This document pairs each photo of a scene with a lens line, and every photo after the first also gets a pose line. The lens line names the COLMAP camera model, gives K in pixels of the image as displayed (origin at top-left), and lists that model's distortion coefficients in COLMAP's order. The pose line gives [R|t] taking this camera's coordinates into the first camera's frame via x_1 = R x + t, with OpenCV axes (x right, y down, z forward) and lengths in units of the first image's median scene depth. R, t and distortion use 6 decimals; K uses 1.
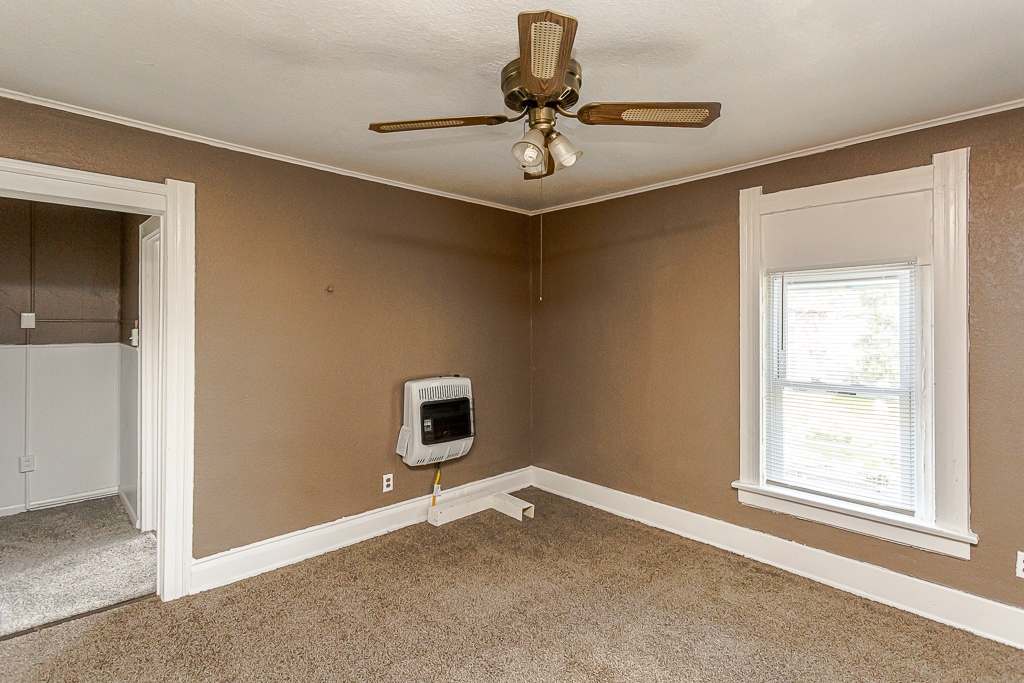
lens RADIAL K [[505.2, 0, 501.9], [0, 505.2, 320.8], [0, 0, 1]] dist [0.005059, 0.000463]
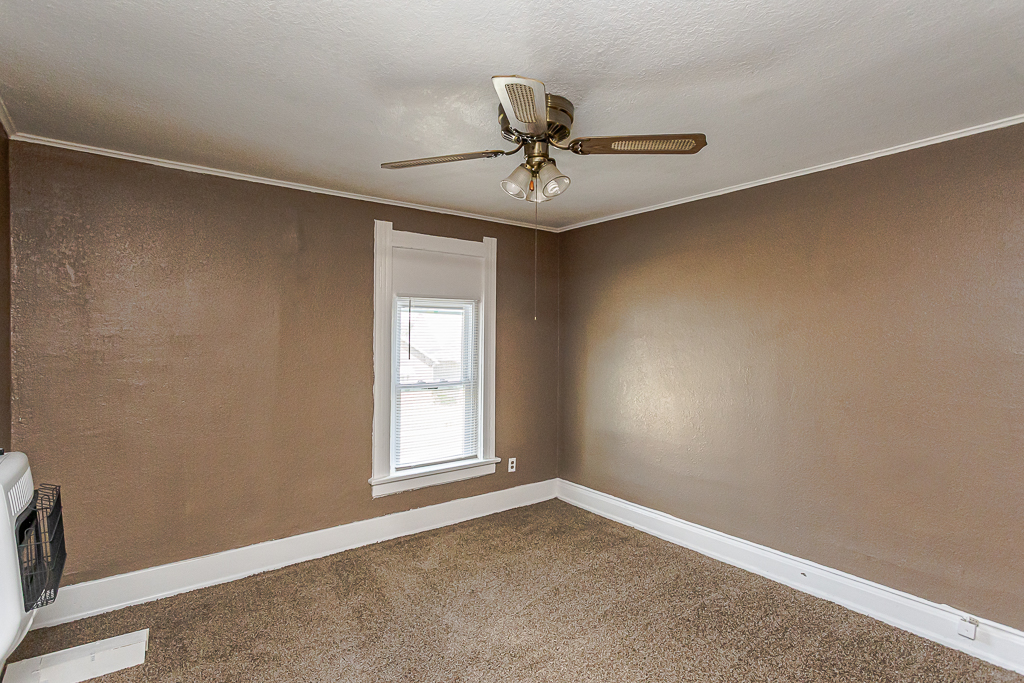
lens RADIAL K [[505.2, 0, 508.0], [0, 505.2, 338.0], [0, 0, 1]] dist [0.005059, 0.000463]
pose [[0.097143, -0.003817, 0.995263, -0.644931], [-0.011040, 0.999927, 0.004913, -0.004498], [-0.995209, -0.011465, 0.097094, 0.621138]]
